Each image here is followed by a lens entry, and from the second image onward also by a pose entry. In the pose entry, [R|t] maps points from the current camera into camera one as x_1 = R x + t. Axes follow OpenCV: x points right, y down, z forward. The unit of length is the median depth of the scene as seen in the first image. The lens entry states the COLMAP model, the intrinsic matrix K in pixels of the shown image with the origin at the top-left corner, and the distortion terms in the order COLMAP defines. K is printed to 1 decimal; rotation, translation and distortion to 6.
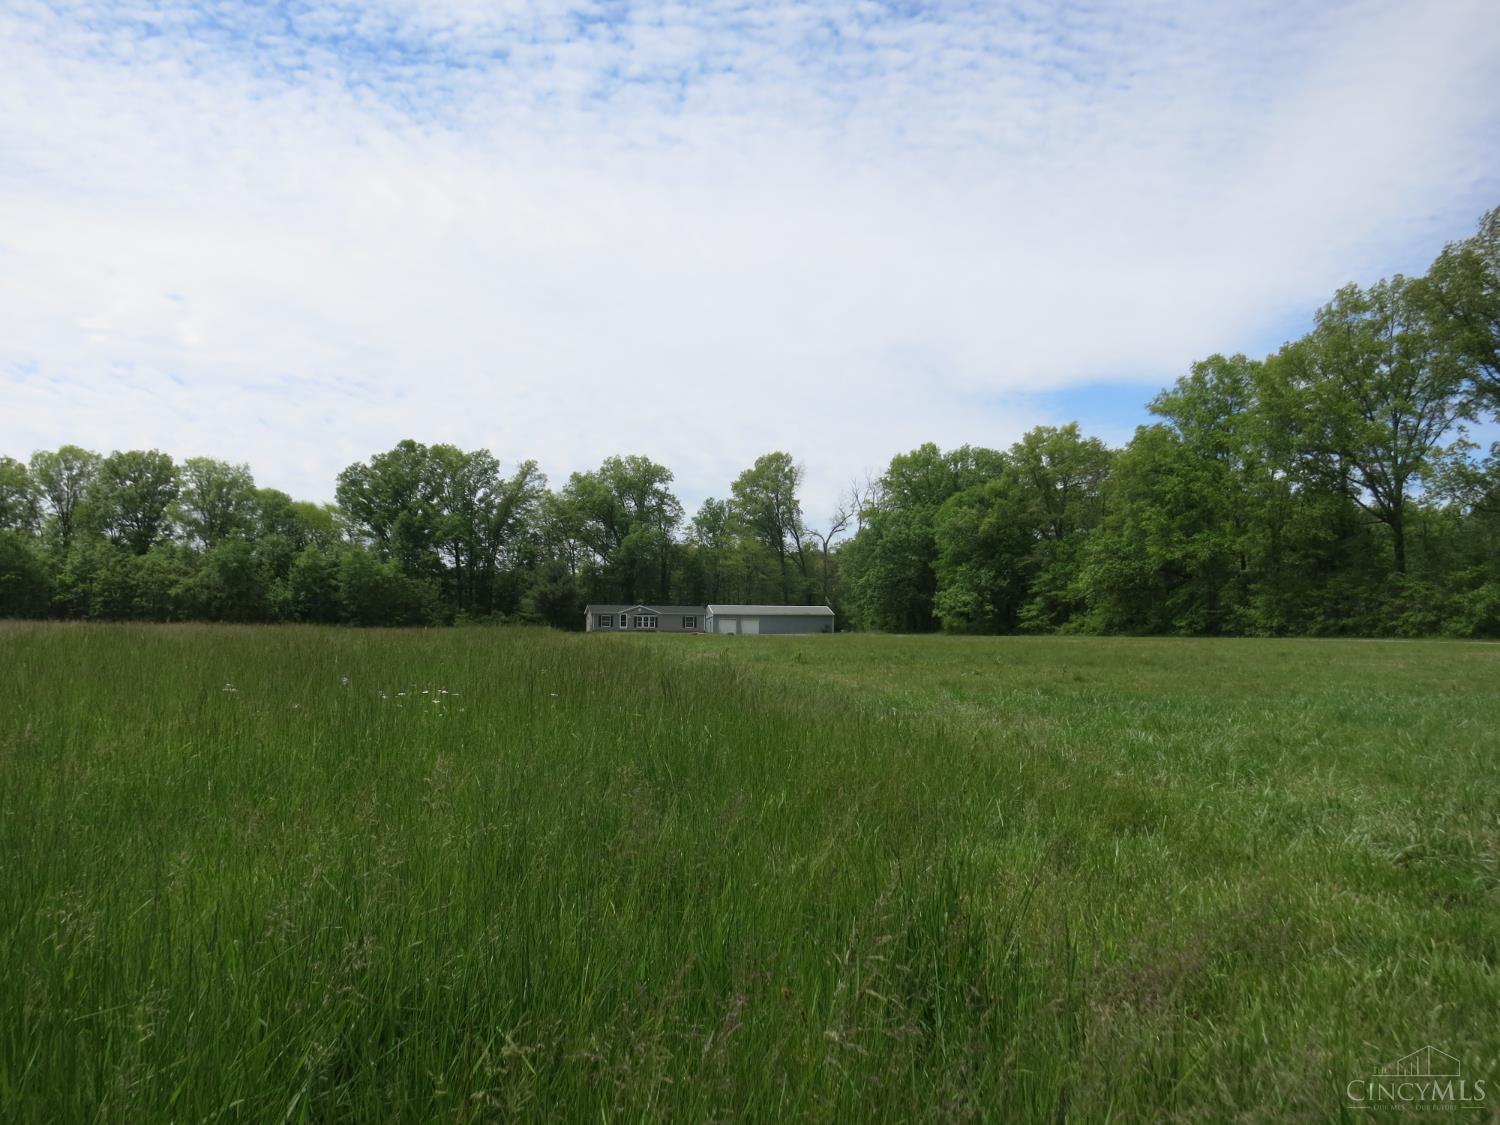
lens RADIAL K [[1081.5, 0, 750.0], [0, 1081.5, 562.5], [0, 0, 1]] dist [-0.032038, -0.003090]
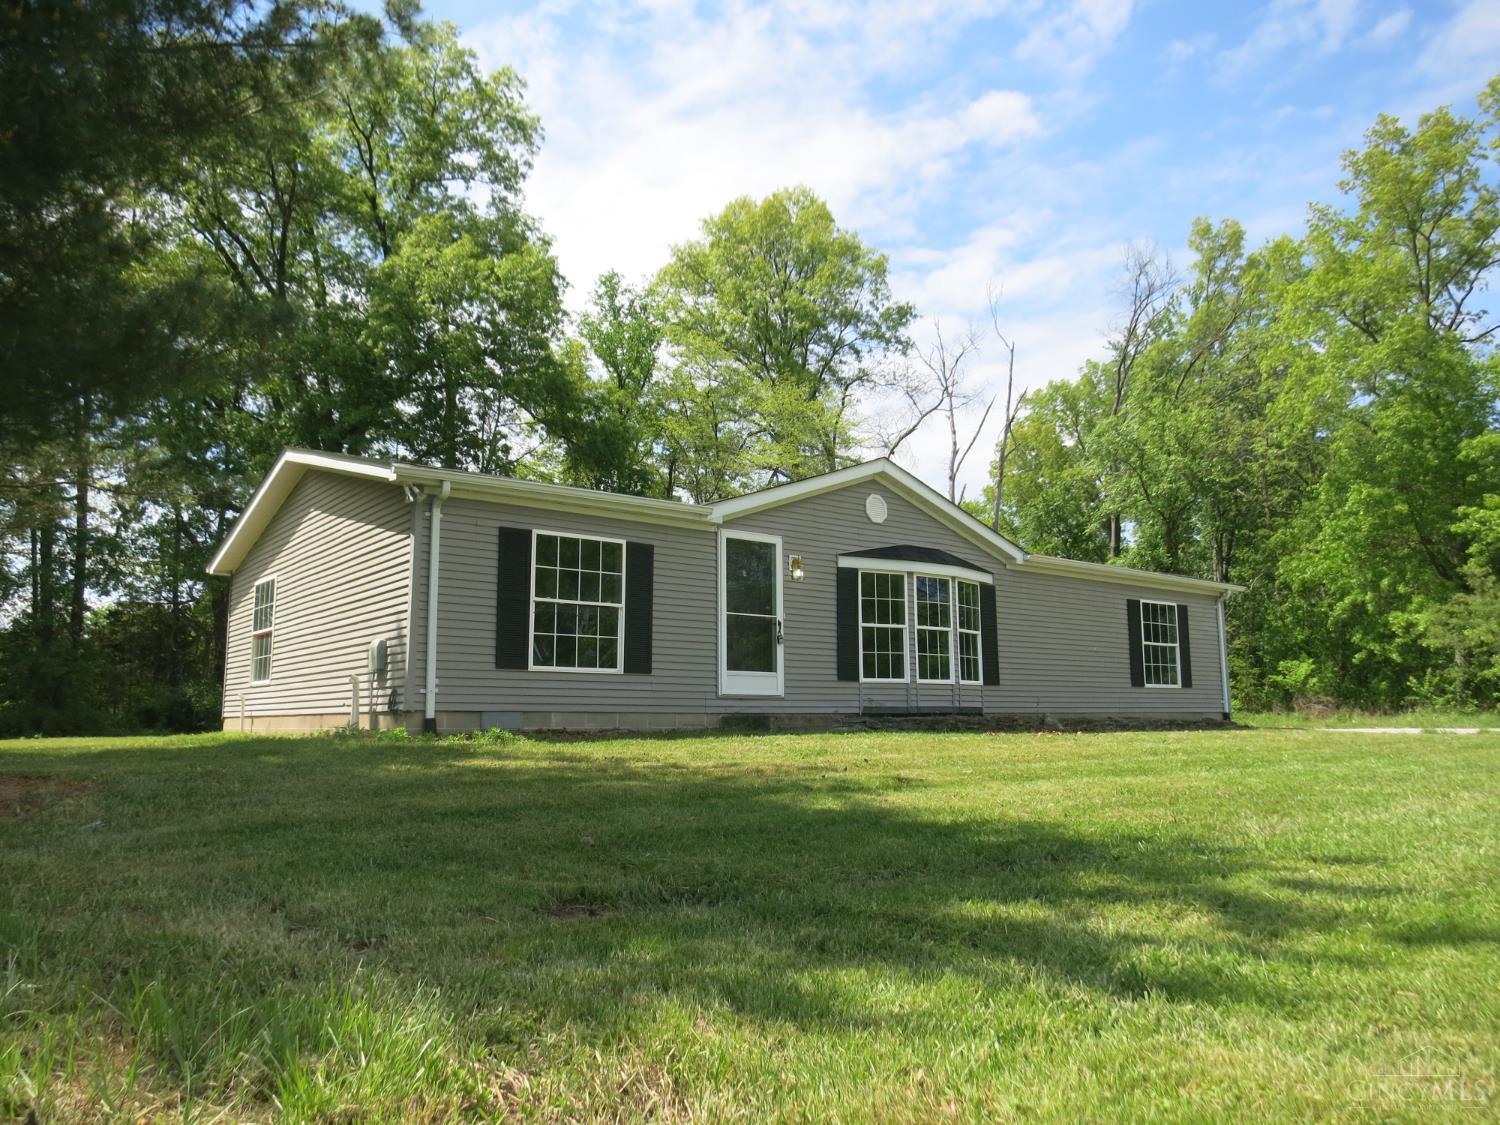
lens RADIAL K [[1081.5, 0, 750.0], [0, 1081.5, 562.5], [0, 0, 1]] dist [-0.032038, -0.003090]
pose [[0.919337, 0.051168, 0.390129, -0.123402], [-0.021112, 0.996495, -0.080945, 0.046199], [-0.392903, 0.066179, 0.917195, 0.736791]]
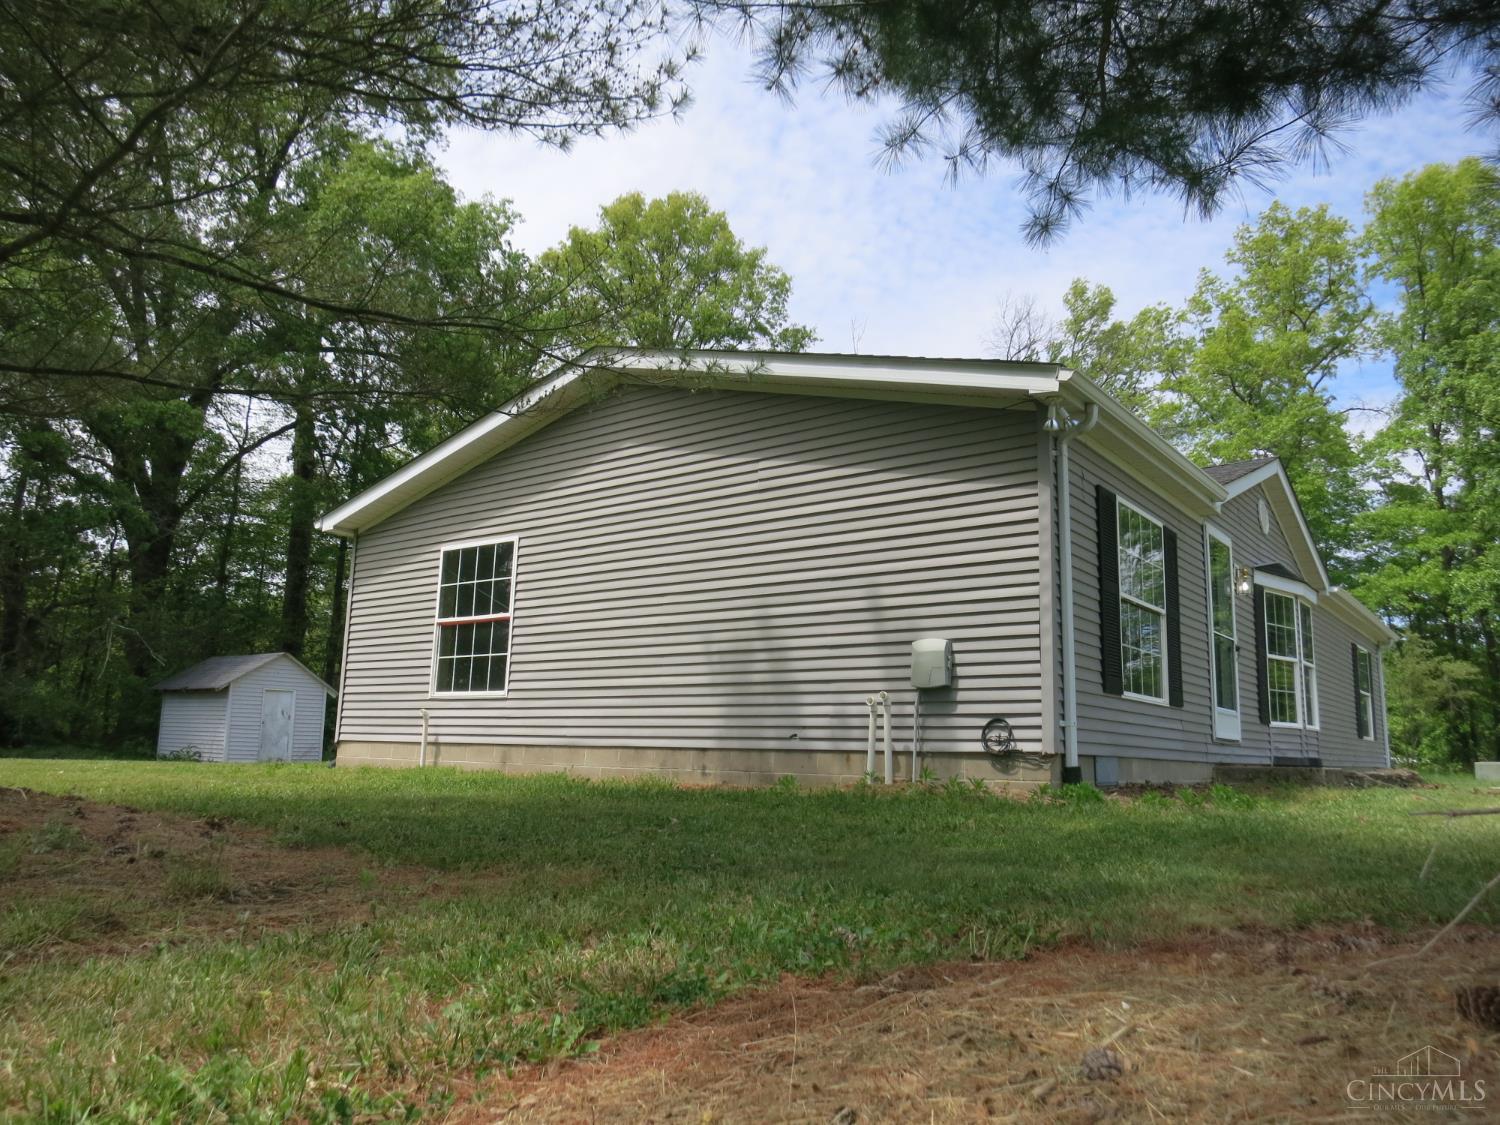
lens RADIAL K [[1072.7, 0, 750.0], [0, 1072.7, 562.5], [0, 0, 1]] dist [0.022540, 0.000046]
pose [[0.797584, 0.126839, 0.589722, -0.148005], [-0.068924, 0.990403, -0.119800, 0.048509], [-0.599257, 0.054905, 0.798671, 0.774977]]
